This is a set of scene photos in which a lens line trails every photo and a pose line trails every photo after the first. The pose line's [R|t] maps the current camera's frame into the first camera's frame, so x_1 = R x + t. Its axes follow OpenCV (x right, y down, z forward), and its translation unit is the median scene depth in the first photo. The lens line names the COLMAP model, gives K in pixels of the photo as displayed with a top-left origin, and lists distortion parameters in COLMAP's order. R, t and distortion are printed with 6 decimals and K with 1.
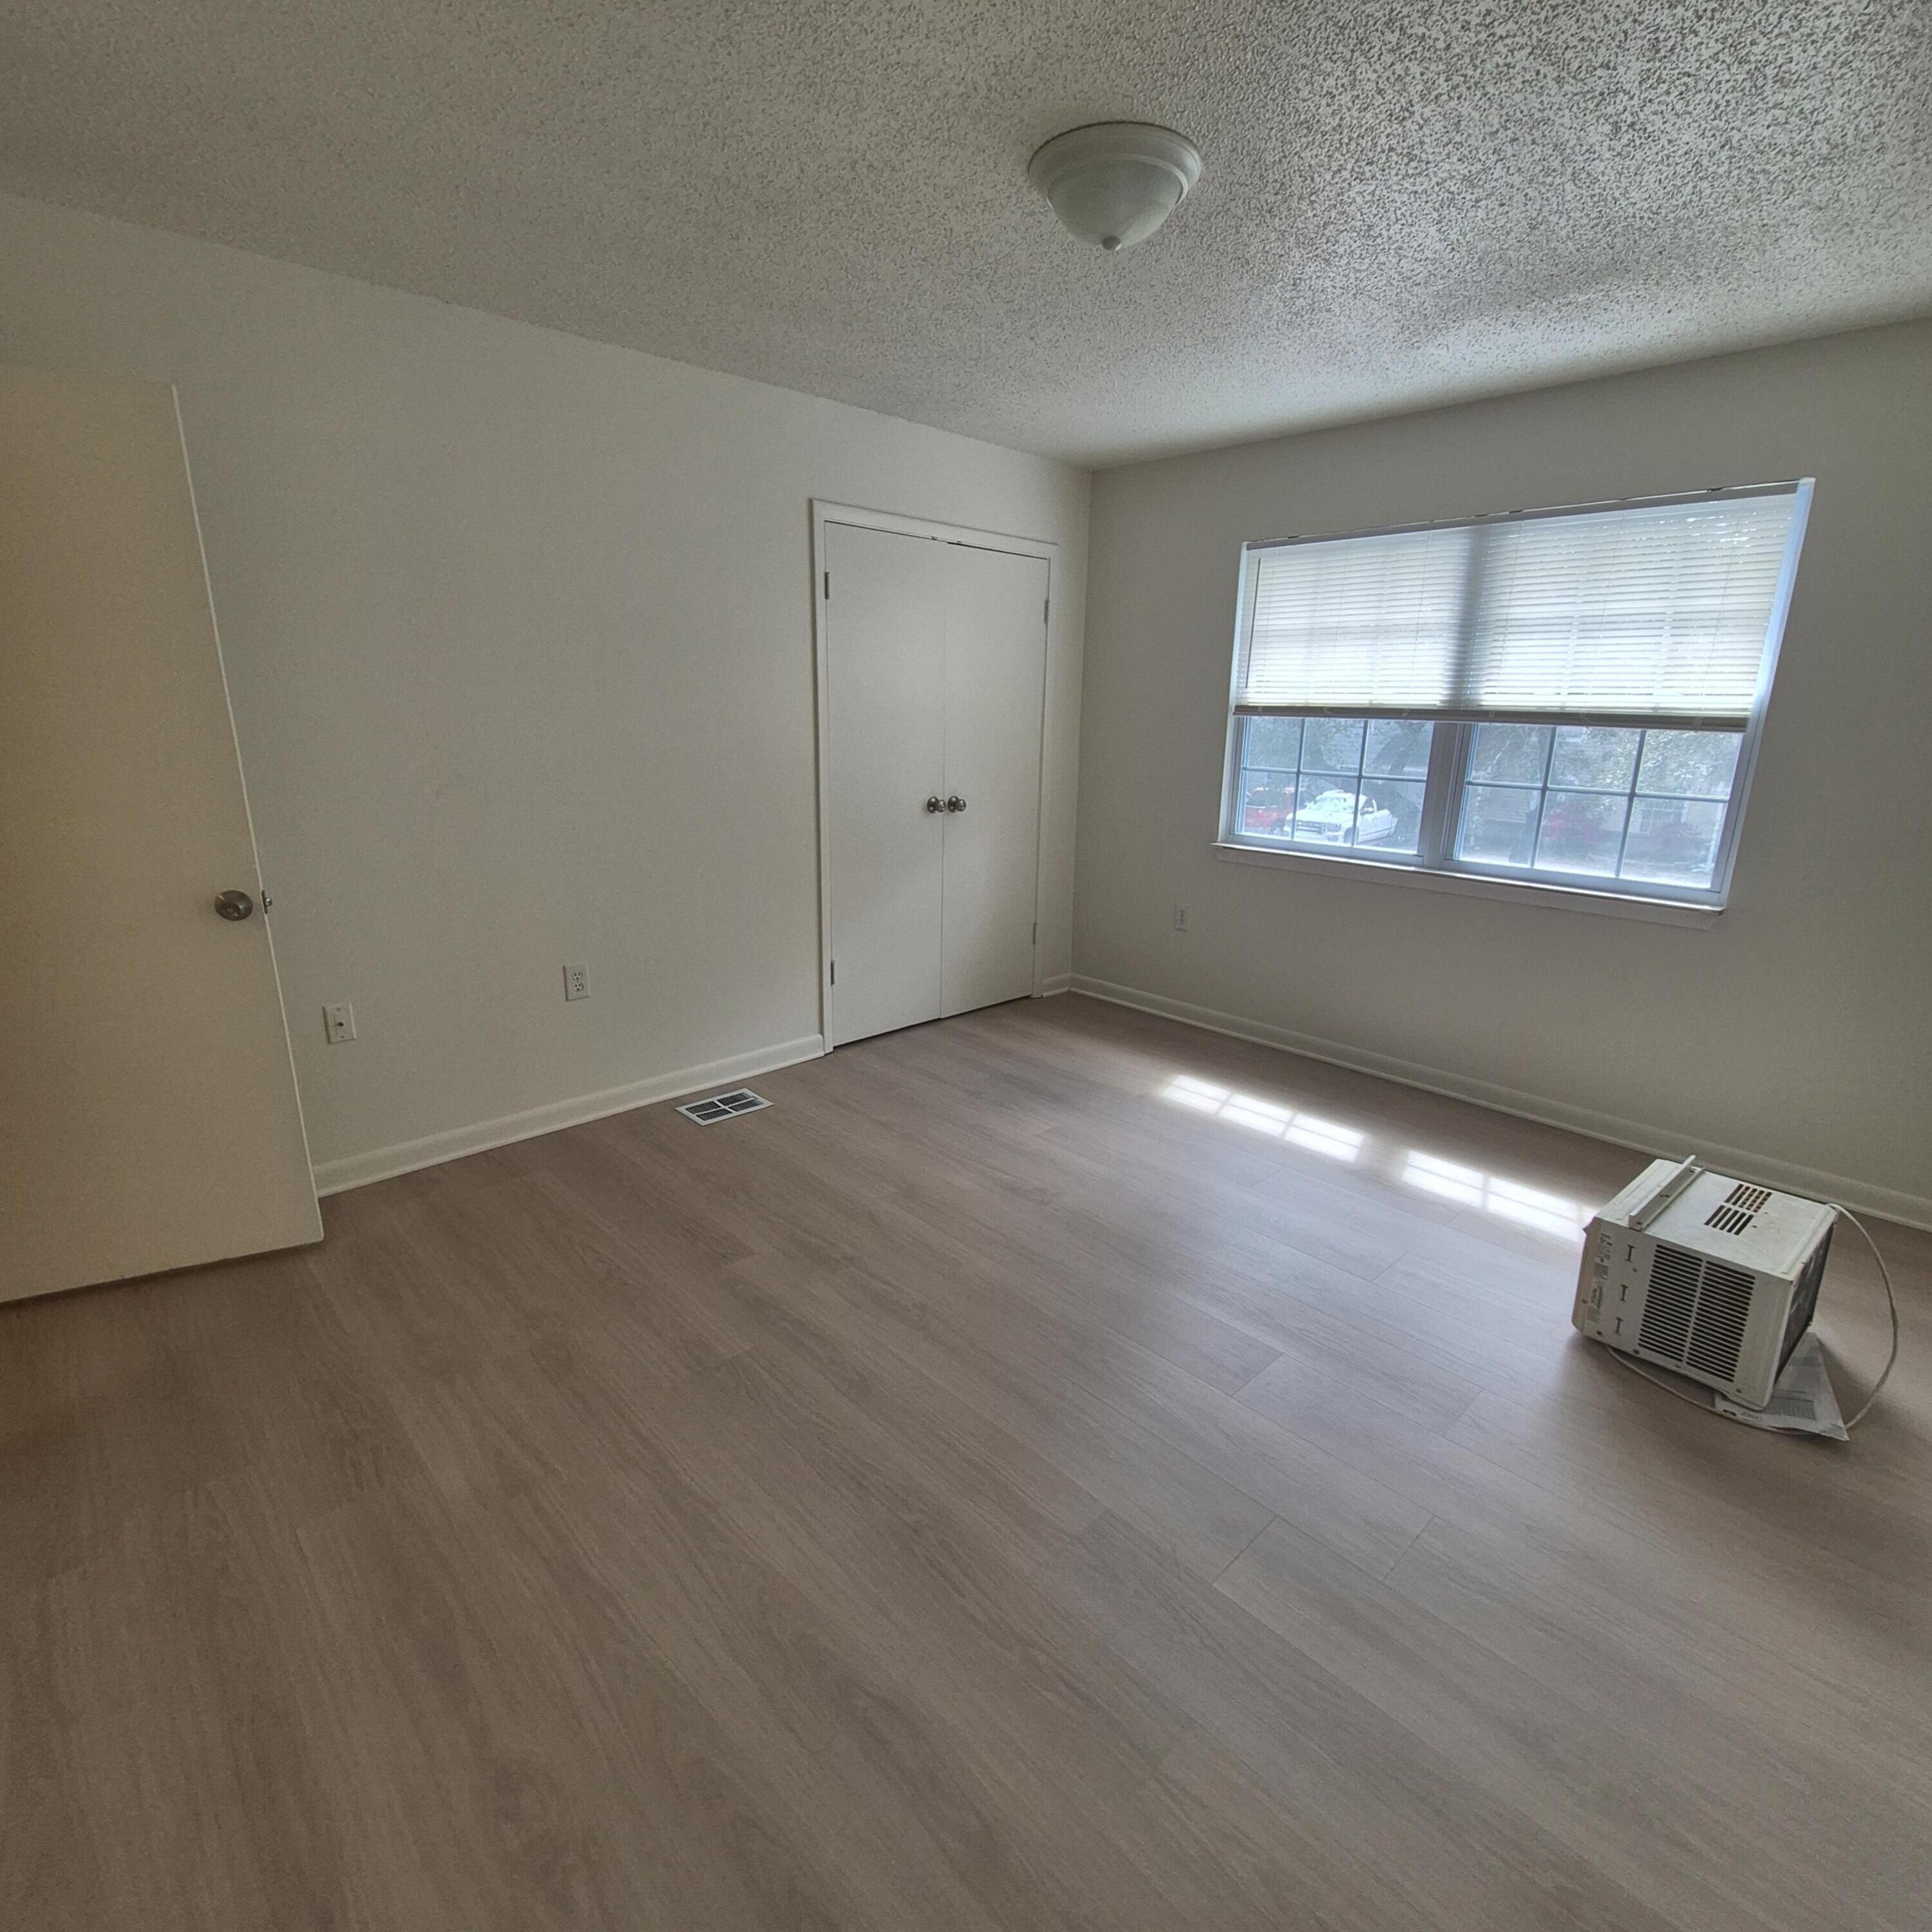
lens RADIAL K [[991.9, 0, 966.0], [0, 991.9, 966.0], [0, 0, 1]] dist [0.005493, 0.000050]
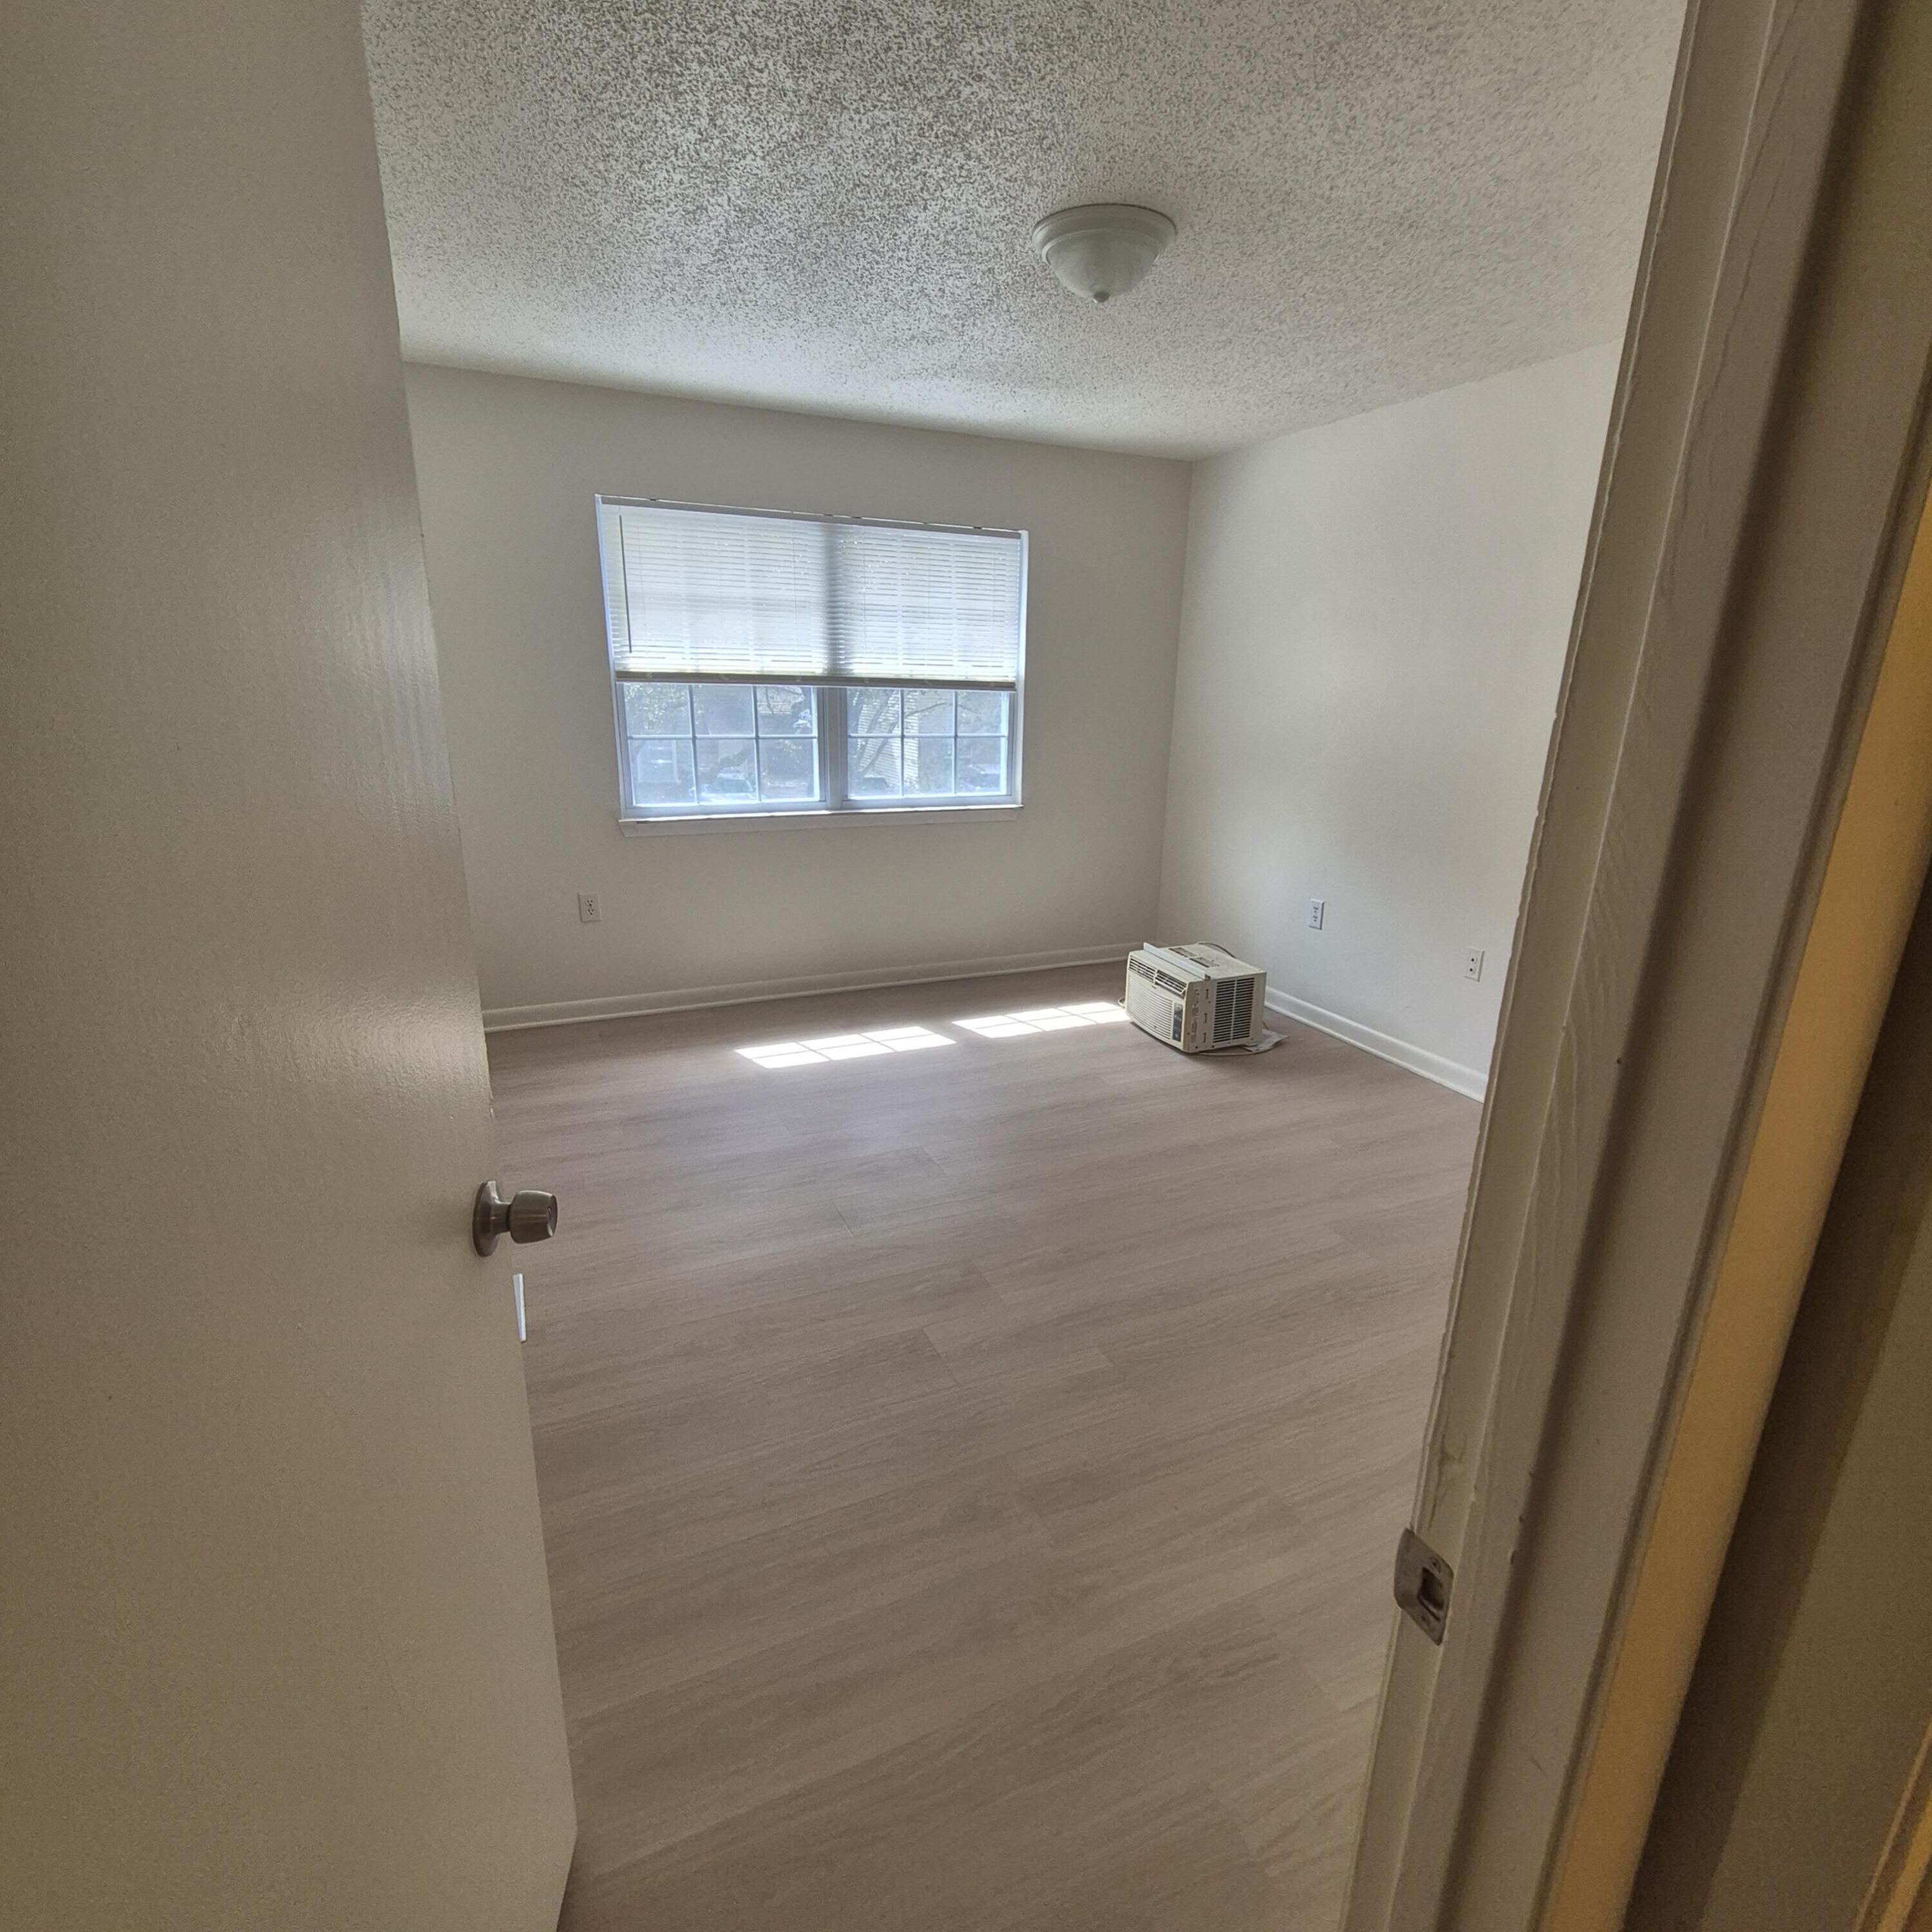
lens RADIAL K [[1015.4, 0, 968.9], [0, 1015.4, 983.5], [0, 0, 1]] dist [0.003833, 0.000746]
pose [[0.336758, -0.285505, 0.897263, -0.708633], [0.228550, 0.949209, 0.216255, -0.141096], [-0.913432, 0.132244, 0.384906, 0.449022]]
